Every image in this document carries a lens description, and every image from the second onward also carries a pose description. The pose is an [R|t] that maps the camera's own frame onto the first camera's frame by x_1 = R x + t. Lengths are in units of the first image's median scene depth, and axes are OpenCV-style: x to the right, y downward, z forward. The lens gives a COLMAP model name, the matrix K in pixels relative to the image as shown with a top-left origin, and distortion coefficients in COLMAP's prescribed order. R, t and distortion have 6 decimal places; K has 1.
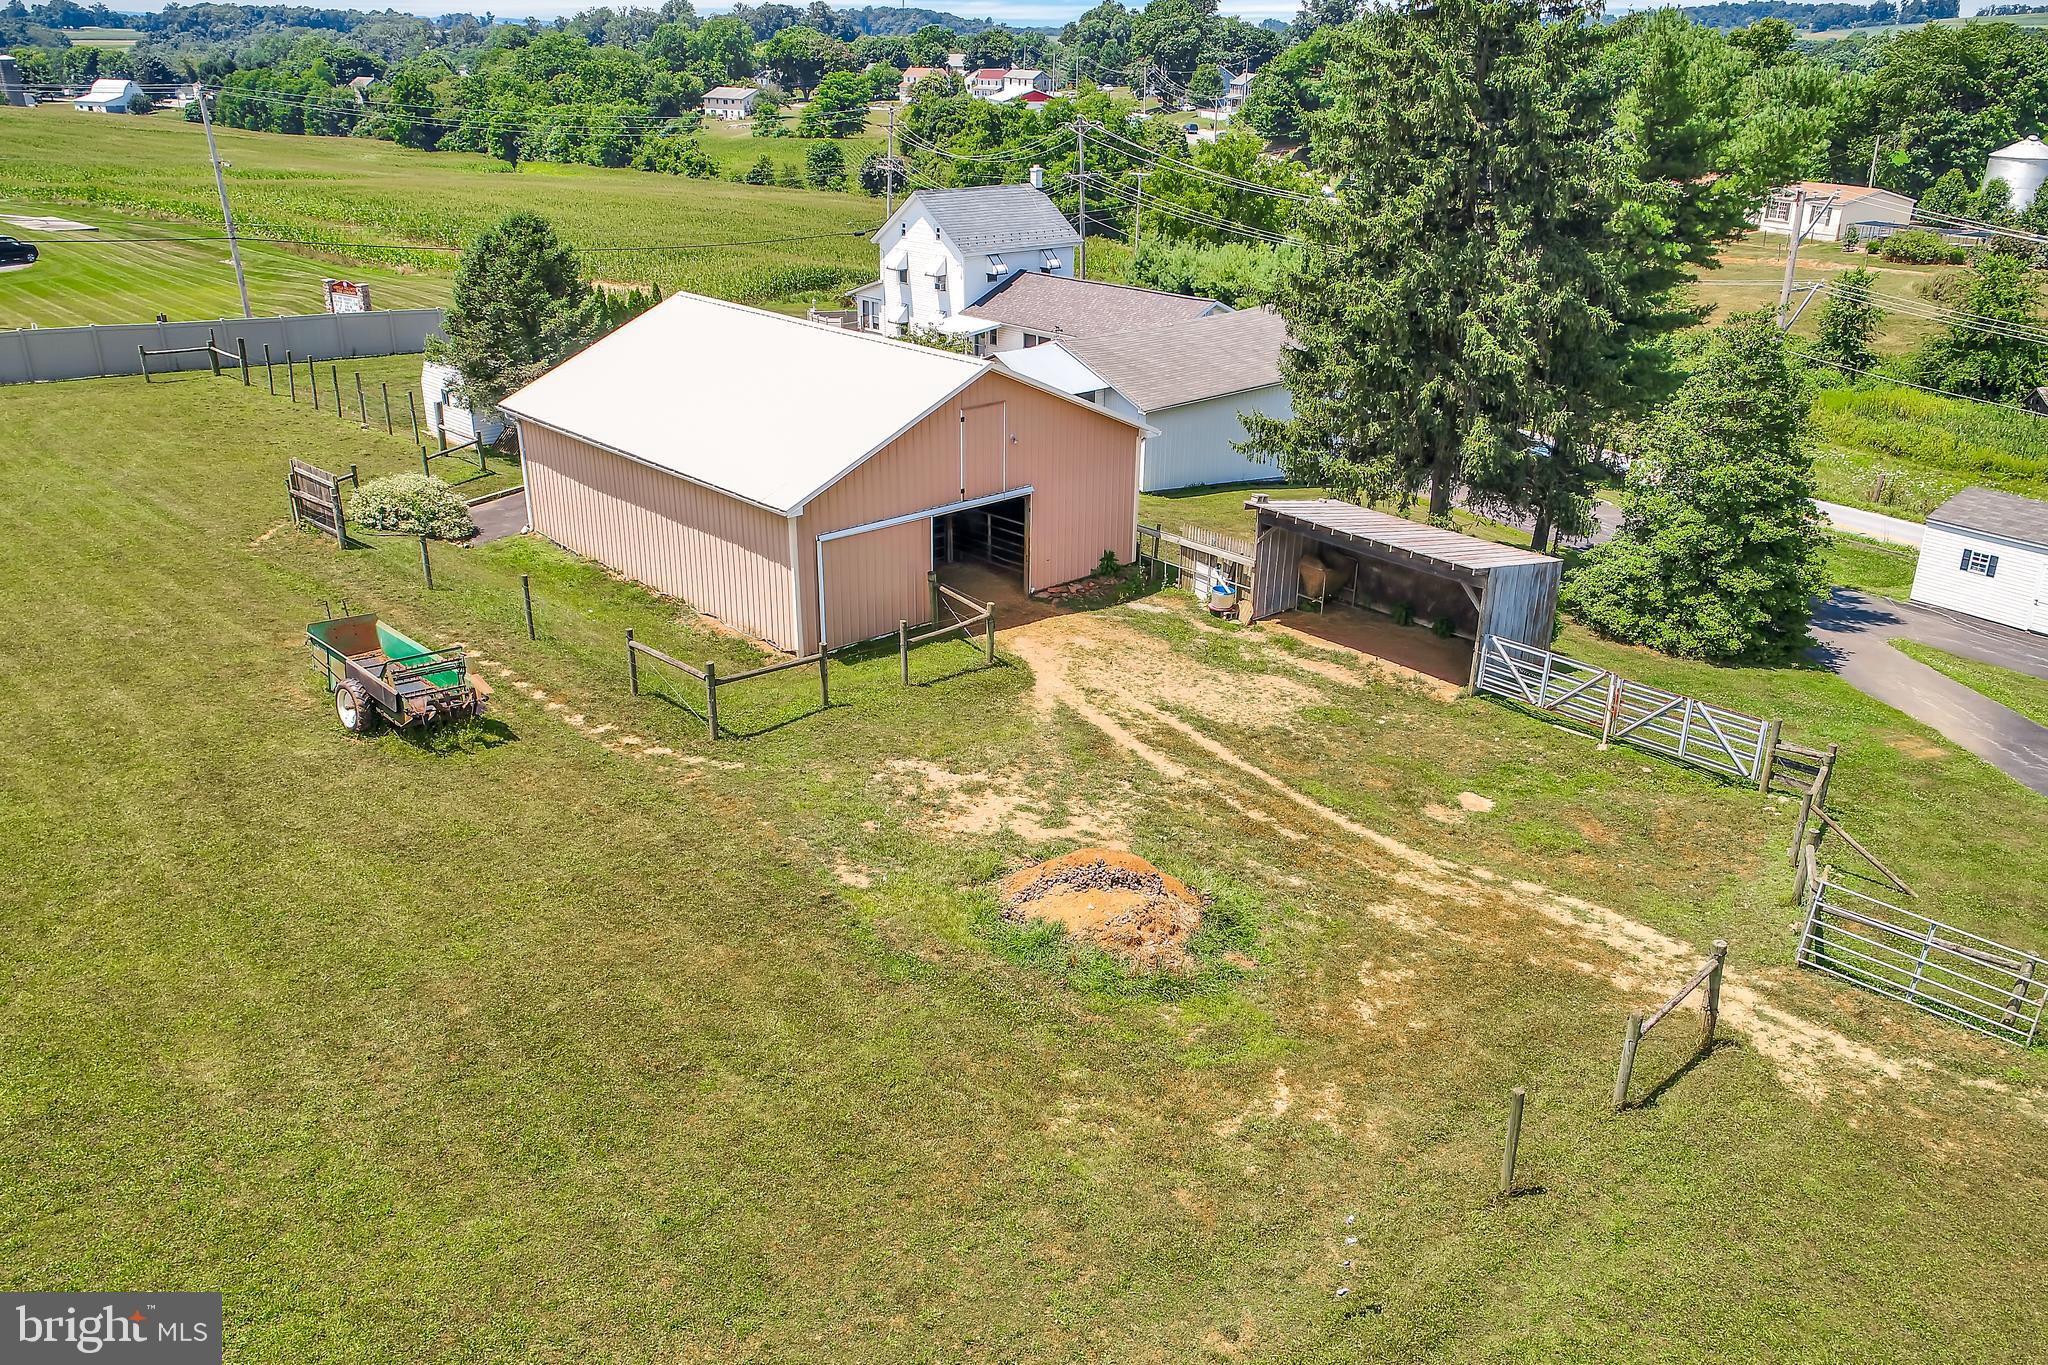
lens RADIAL K [[1568.8, 0, 1013.4], [0, 1568.8, 693.0], [0, 0, 1]] dist [0.001531, 0.006547]
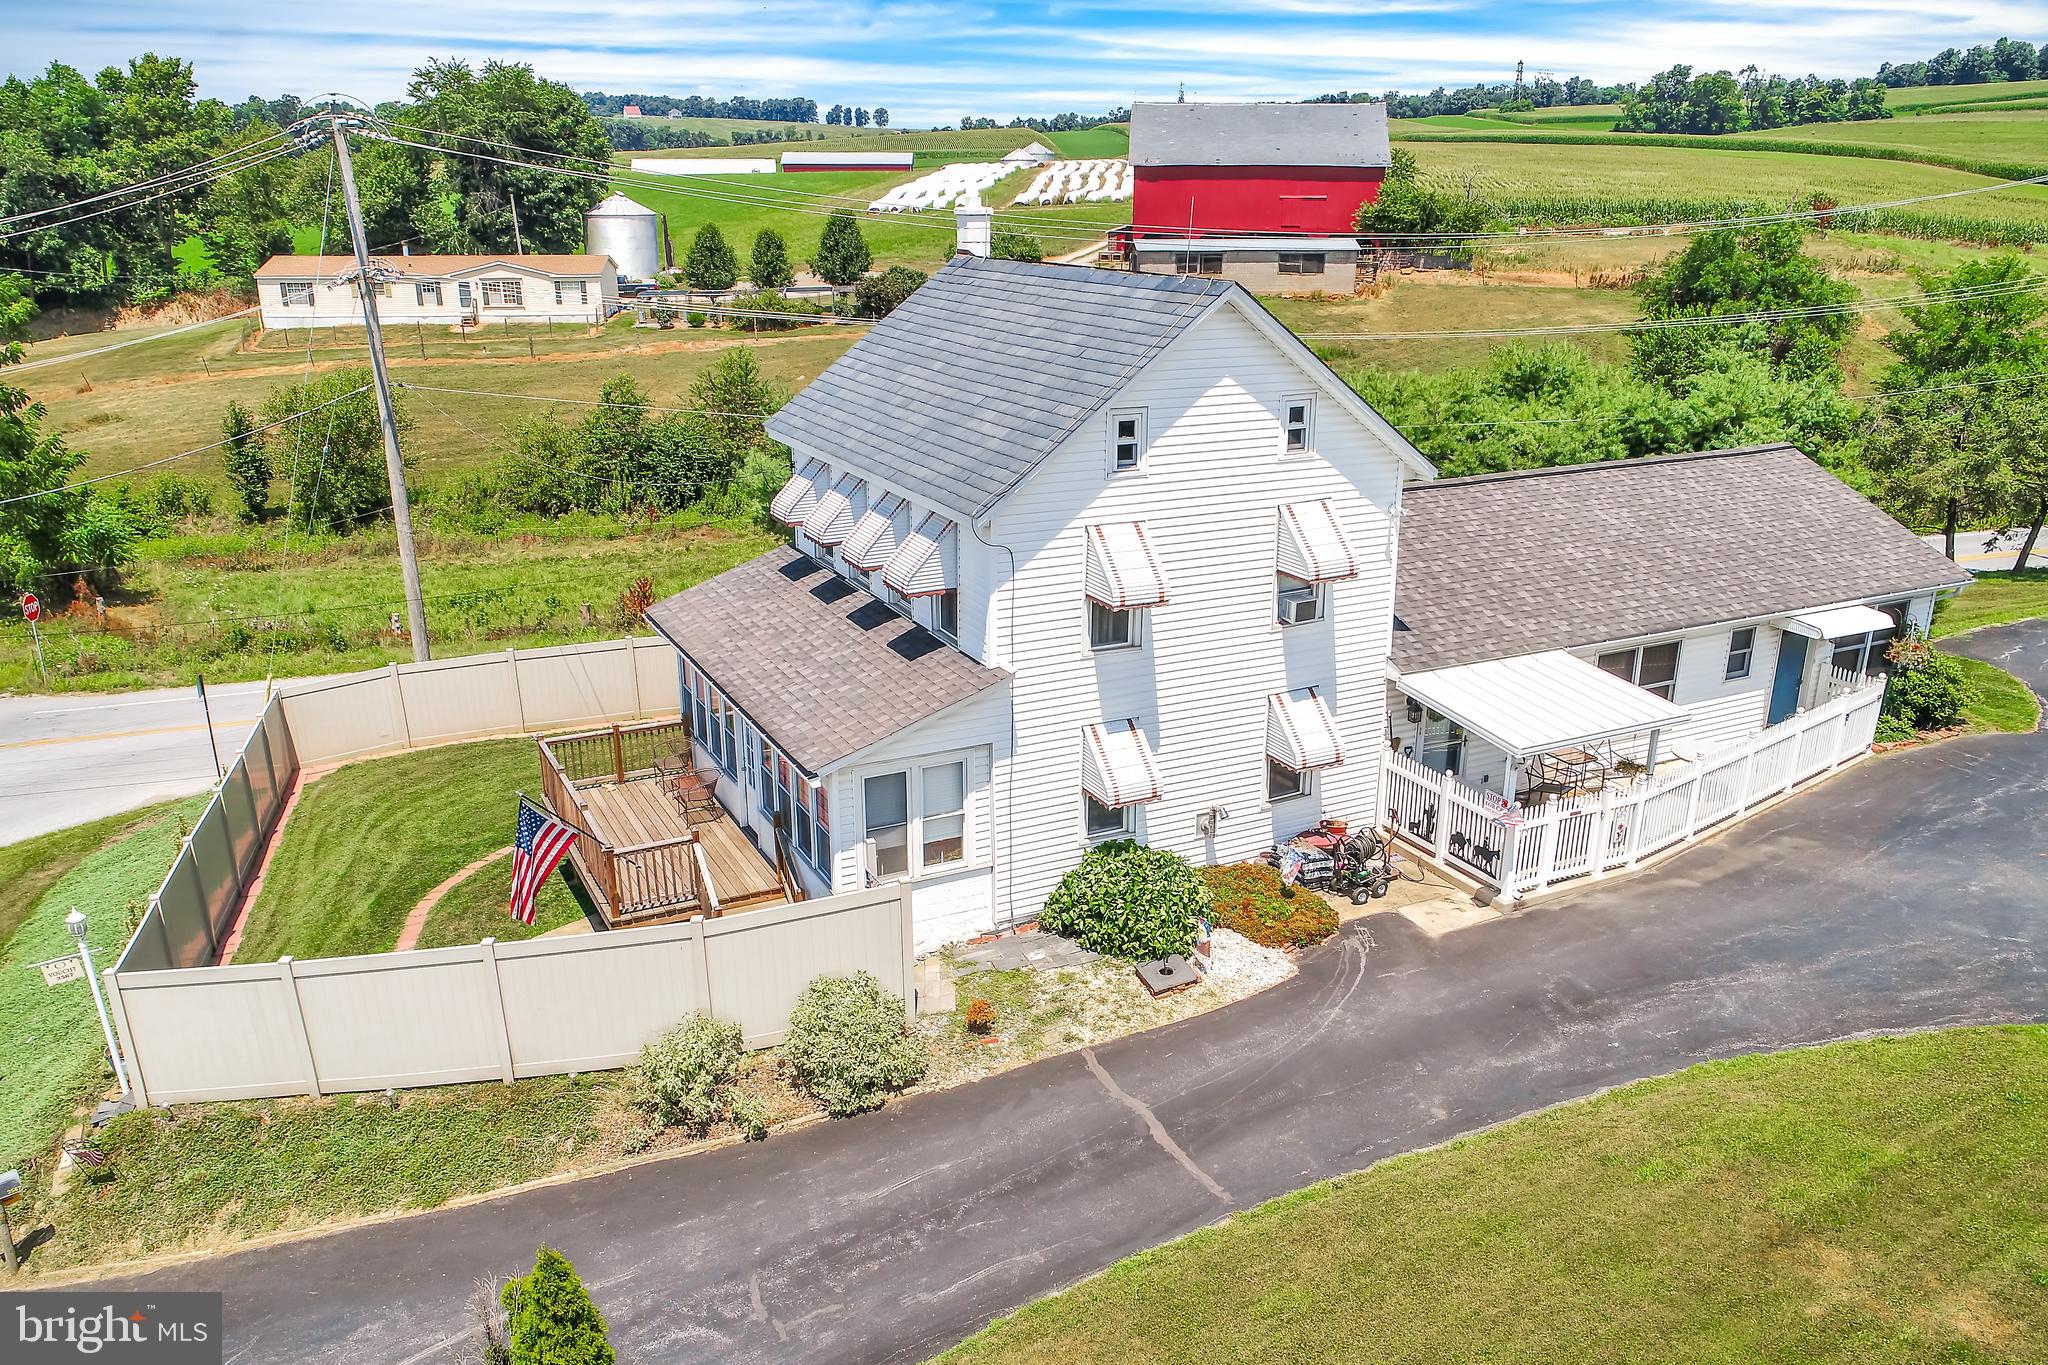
lens RADIAL K [[1568.8, 0, 1046.2], [0, 1568.8, 726.7], [0, 0, 1]] dist [0.001531, 0.006547]
pose [[0.287537, -0.330266, 0.899026, -0.311113], [0.374069, 0.902838, 0.212027, -0.311083], [-0.881700, 0.275332, 0.383141, 0.924135]]
